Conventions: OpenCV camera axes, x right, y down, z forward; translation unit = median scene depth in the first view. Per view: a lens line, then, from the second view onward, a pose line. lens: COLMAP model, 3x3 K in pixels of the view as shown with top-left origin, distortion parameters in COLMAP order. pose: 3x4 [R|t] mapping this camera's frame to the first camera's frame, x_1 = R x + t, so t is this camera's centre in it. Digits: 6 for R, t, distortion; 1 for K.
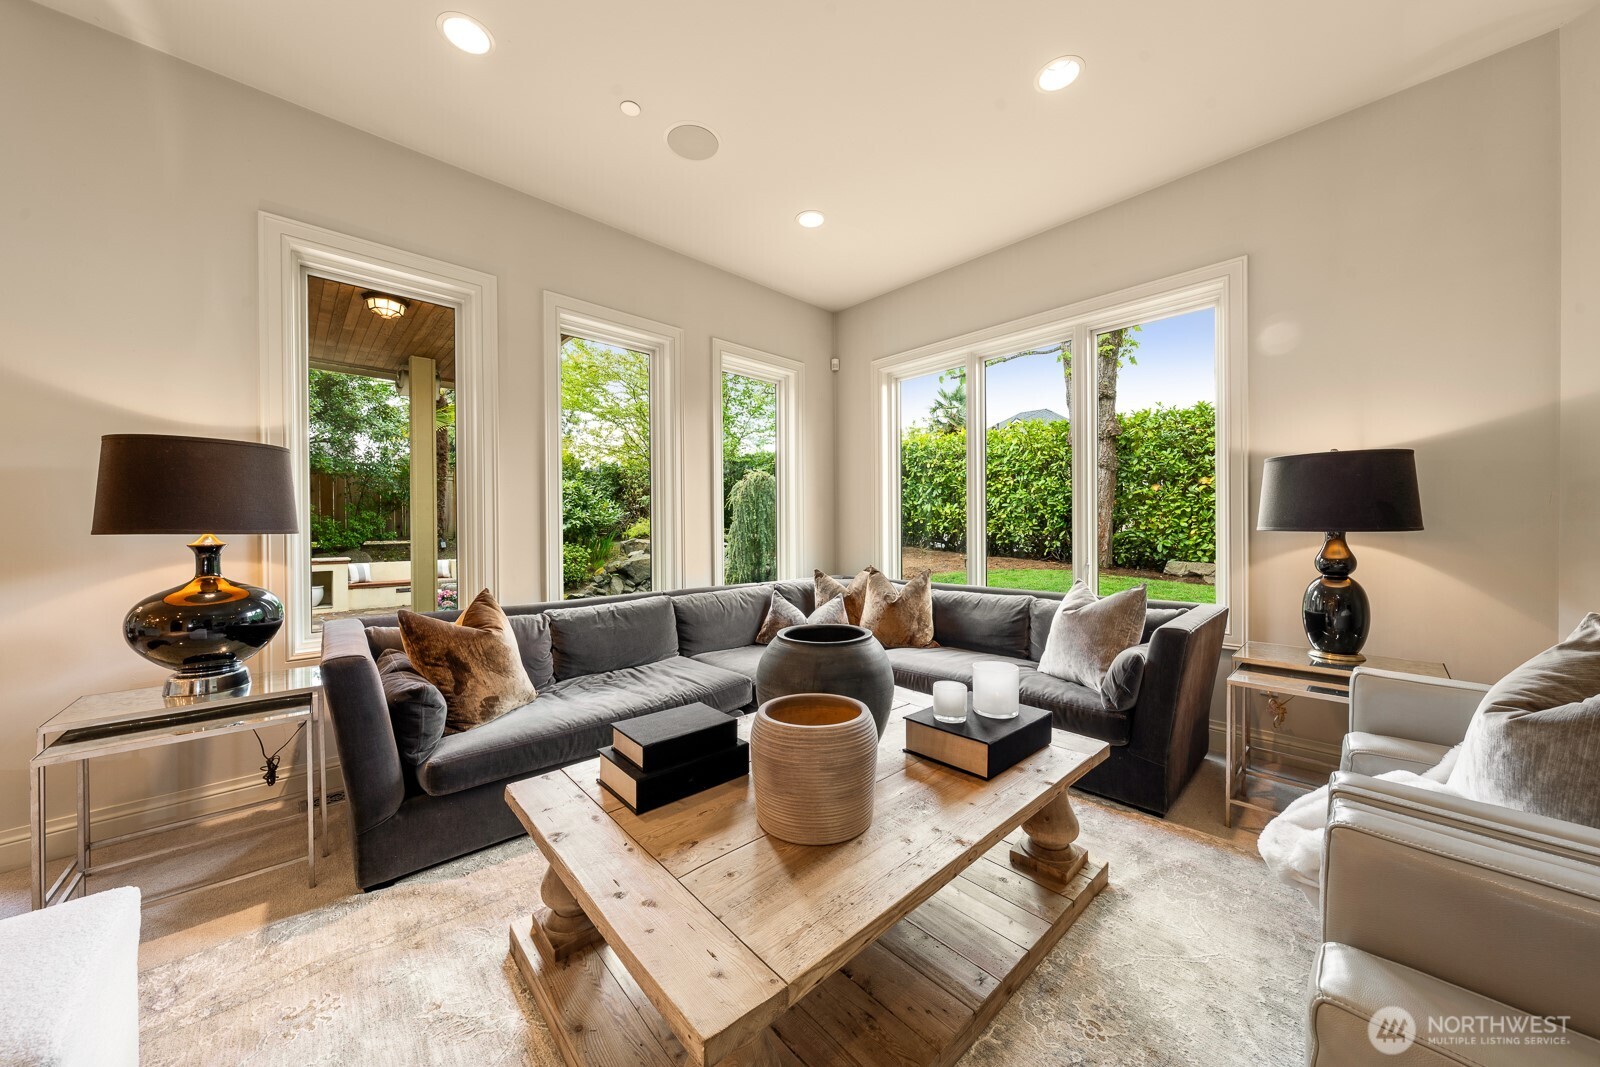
lens RADIAL K [[547.5, 0, 801.9], [0, 547.5, 531.4], [0, 0, 1]] dist [-0.000331, -0.000075]
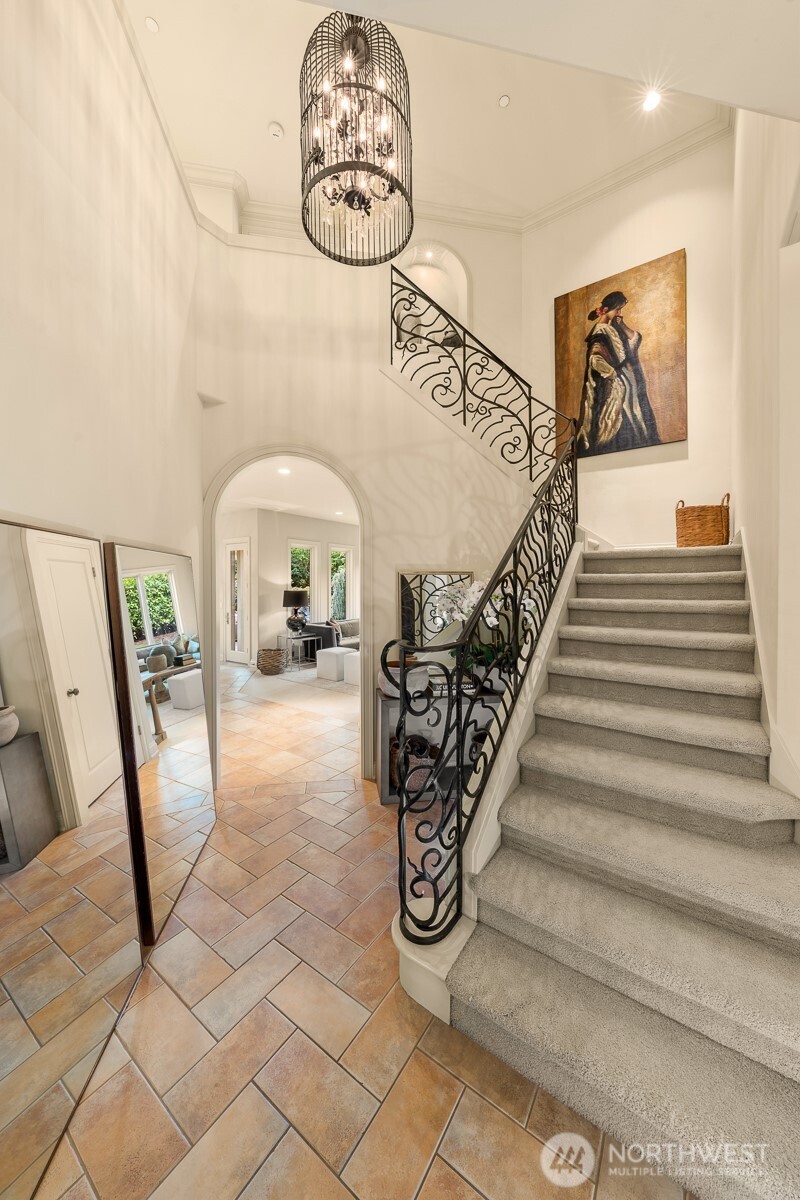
lens RADIAL K [[410.6, 0, 400.0], [0, 410.6, 600.0], [0, 0, 1]] dist [-0.000331, -0.000075]
pose [[0.974939, -0.001953, 0.222464, -0.579188], [-0.001969, 0.999847, 0.017407, -0.084102], [-0.222464, -0.017409, 0.974785, -1.999367]]
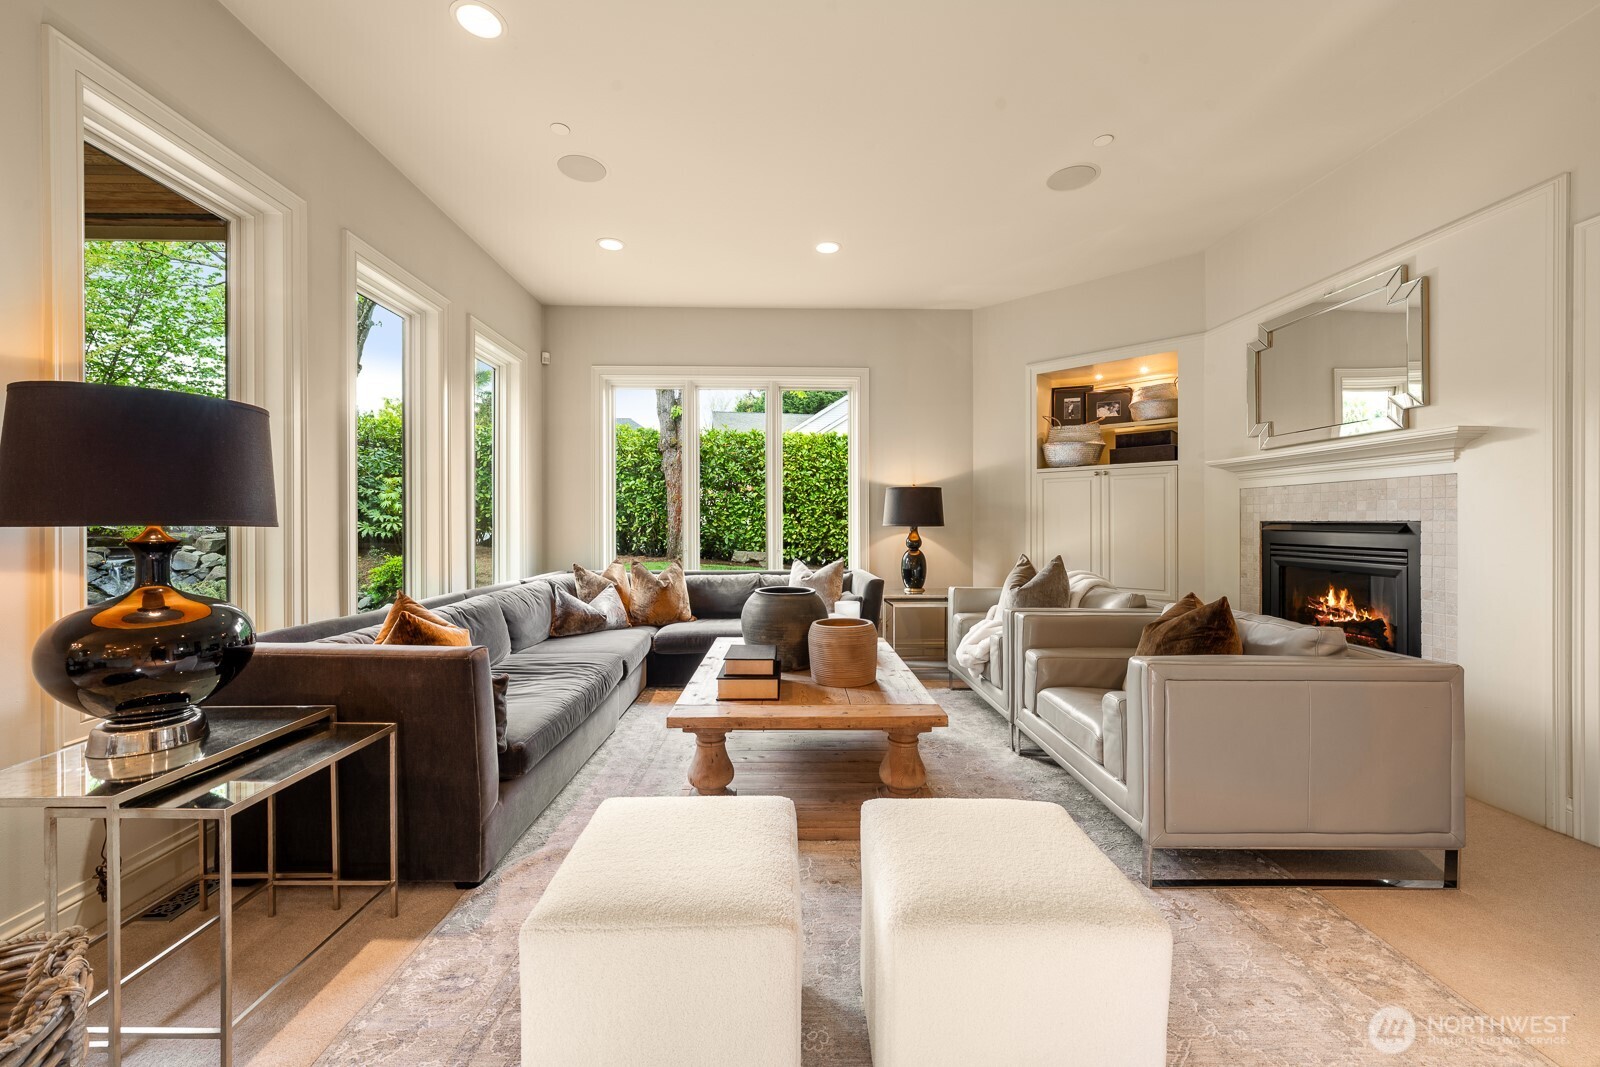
lens RADIAL K [[608.3, 0, 796.8], [0, 608.3, 525.5], [0, 0, 1]] dist [0.001116, 0.000131]
pose [[0.662997, 0.002741, 0.748617, -0.663189], [0.001186, 0.999988, -0.004712, 0.004224], [-0.748621, 0.004012, 0.662986, -0.094859]]
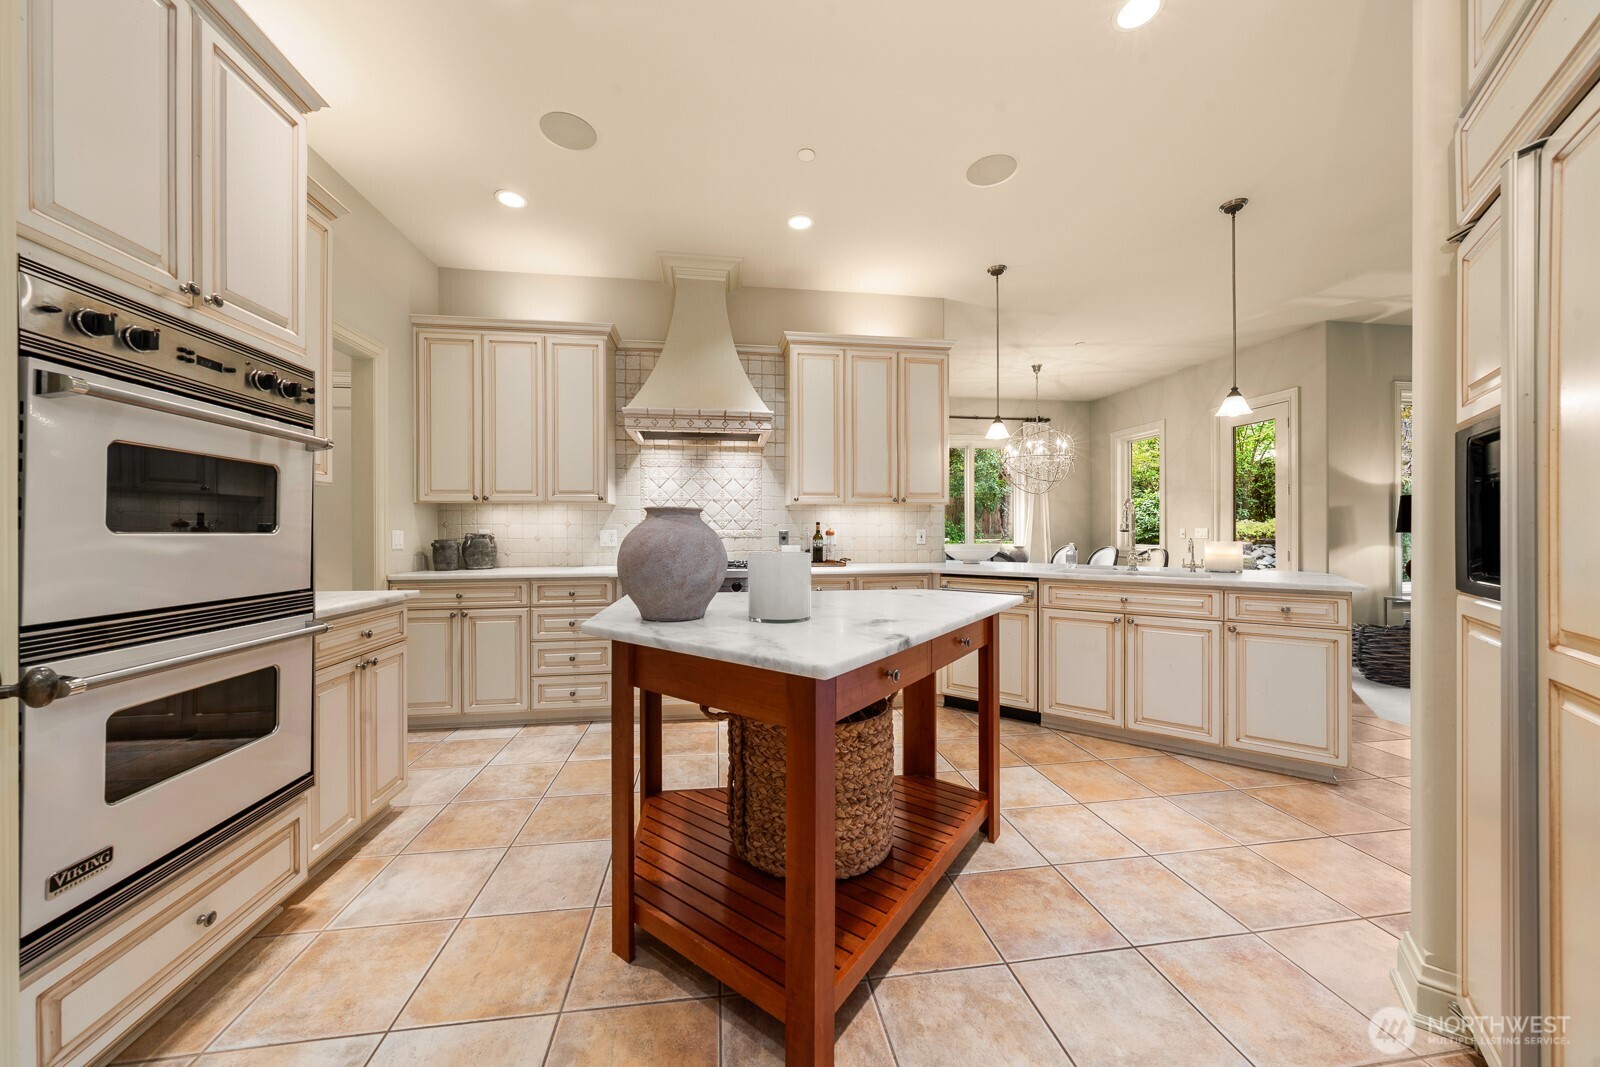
lens RADIAL K [[547.5, 0, 801.9], [0, 547.5, 531.4], [0, 0, 1]] dist [-0.000331, -0.000075]
pose [[0.827717, 0.001861, -0.561142, -1.211424], [-0.003301, 0.999993, -0.001553, 0.010402], [0.561136, 0.003138, 0.827718, -1.536006]]
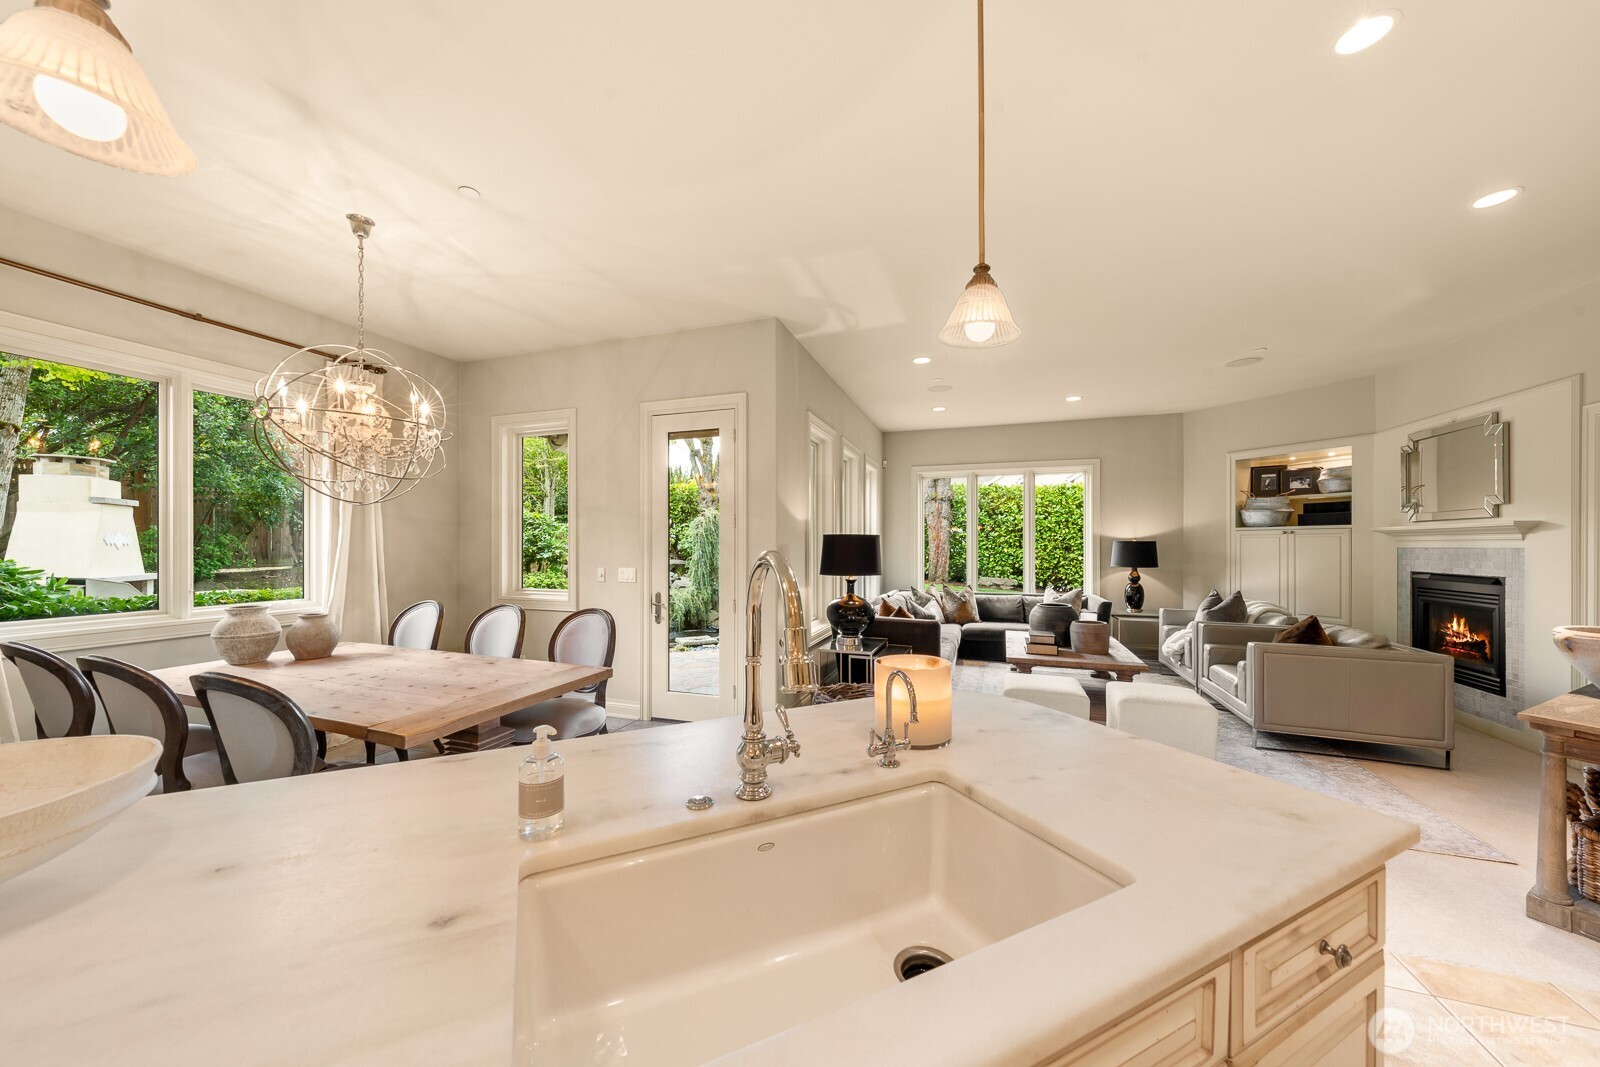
lens RADIAL K [[556.0, 0, 795.1], [0, 556.0, 547.3], [0, 0, 1]] dist [-0.000572, 0.000004]
pose [[0.887509, 0.006566, 0.460743, -1.404653], [-0.005011, 0.999977, -0.004598, -0.058743], [-0.460763, 0.001772, 0.887522, -0.559809]]
